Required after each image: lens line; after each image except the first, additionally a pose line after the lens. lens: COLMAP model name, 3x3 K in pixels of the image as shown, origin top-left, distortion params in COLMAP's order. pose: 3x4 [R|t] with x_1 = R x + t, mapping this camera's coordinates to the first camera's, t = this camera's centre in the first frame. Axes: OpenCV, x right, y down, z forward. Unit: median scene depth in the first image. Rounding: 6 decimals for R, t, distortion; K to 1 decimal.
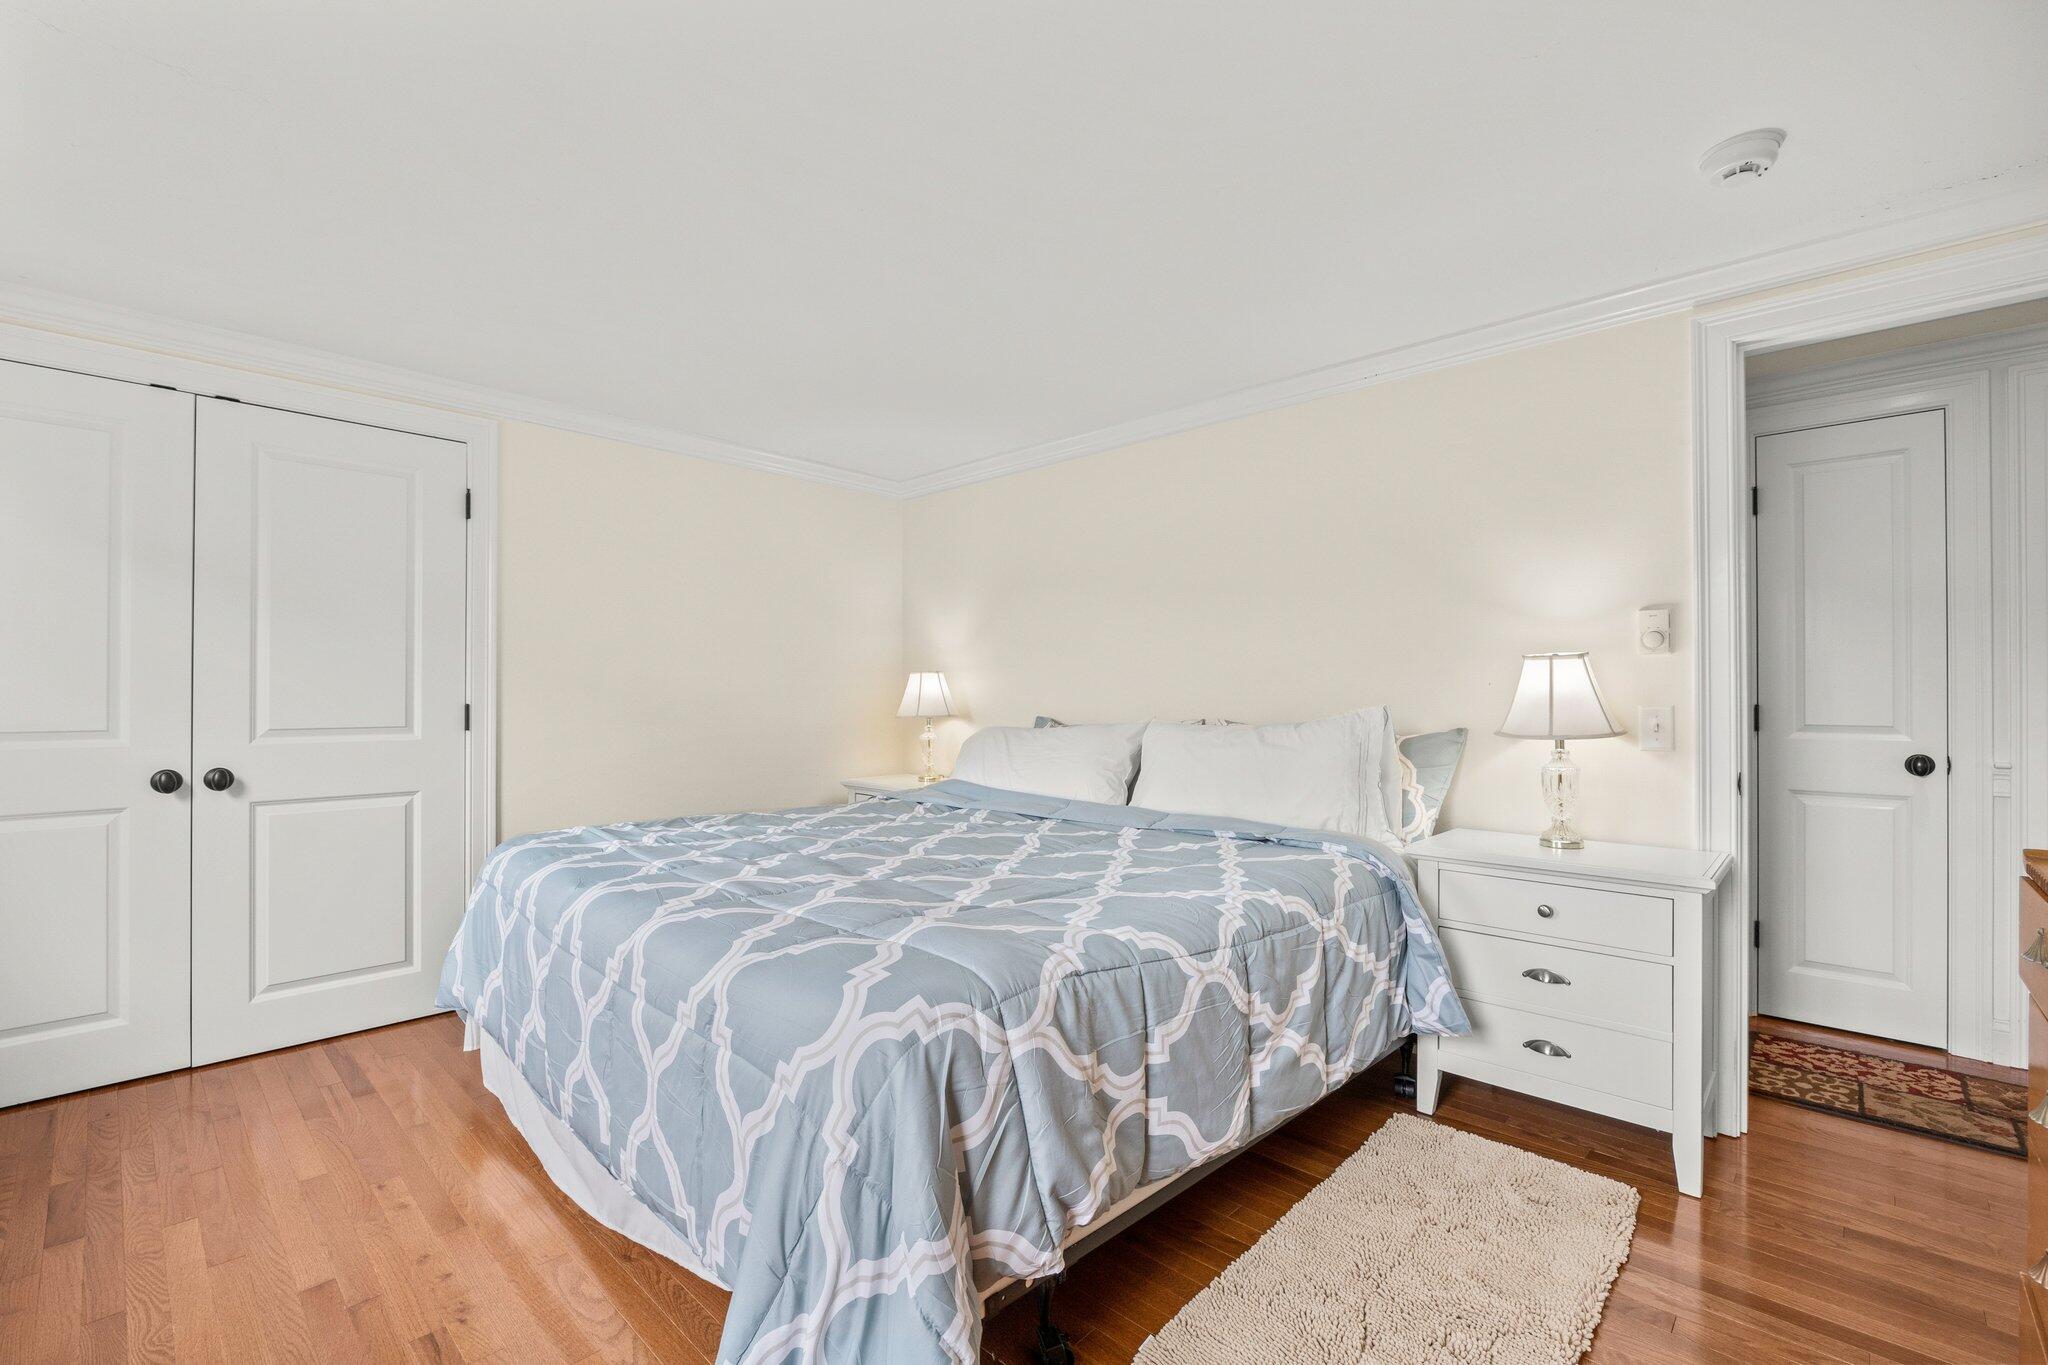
lens RADIAL K [[874.0, 0, 1022.4], [0, 874.0, 693.4], [0, 0, 1]] dist [0.000662, 0.000091]
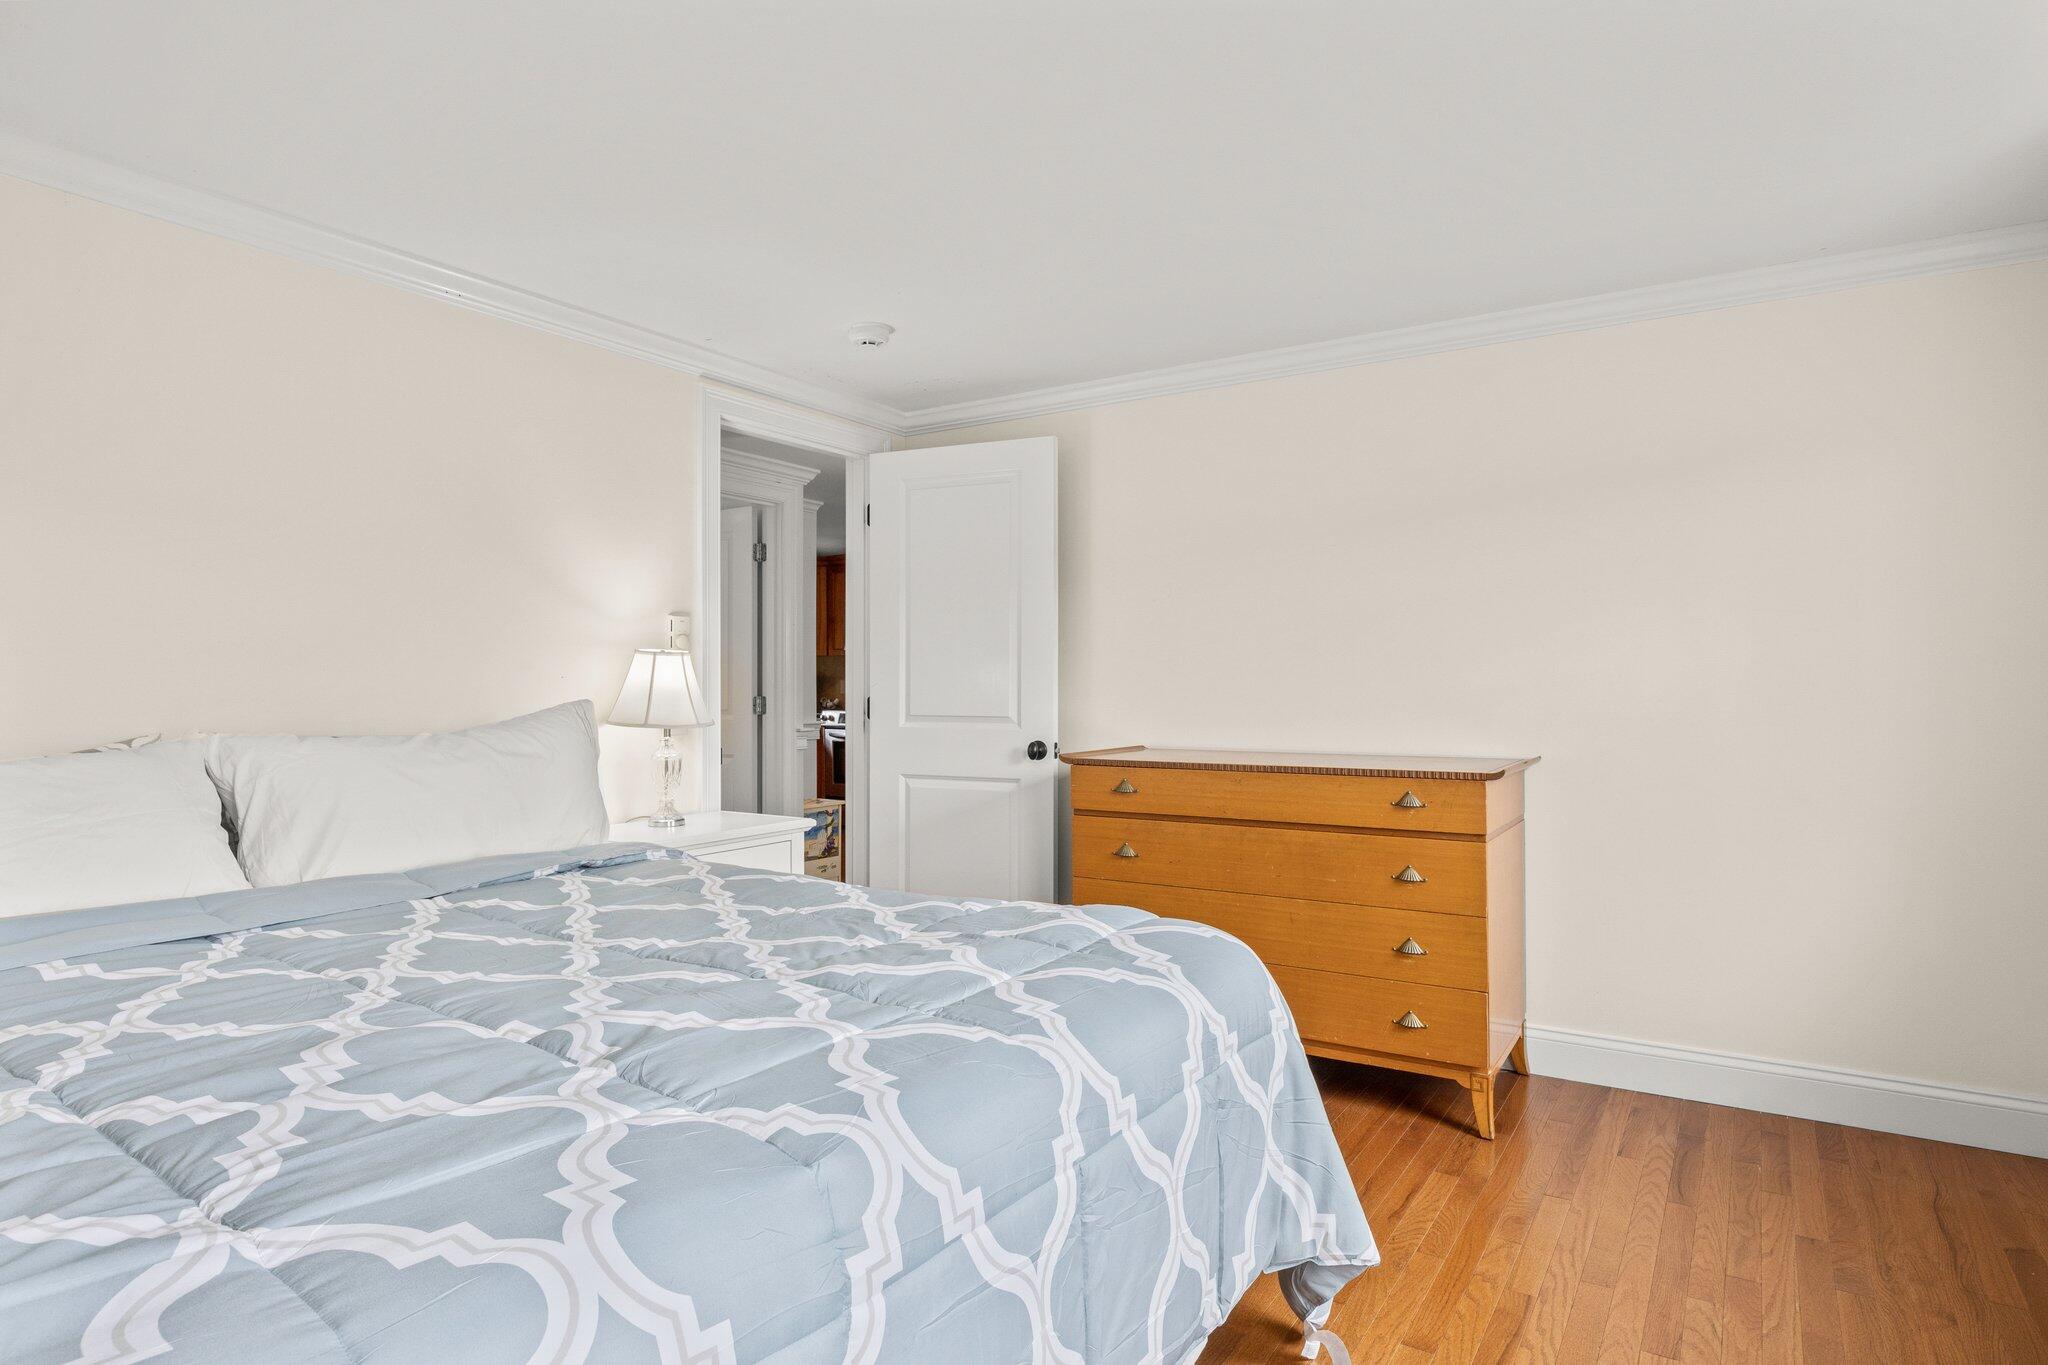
lens RADIAL K [[1099.1, 0, 1020.0], [0, 1099.1, 679.7], [0, 0, 1]] dist [-0.007673, -0.001053]
pose [[-0.118619, -0.009102, 0.992898, -0.605795], [-0.003908, 0.999955, 0.008700, -0.017173], [-0.992932, -0.002848, -0.118650, 0.526916]]
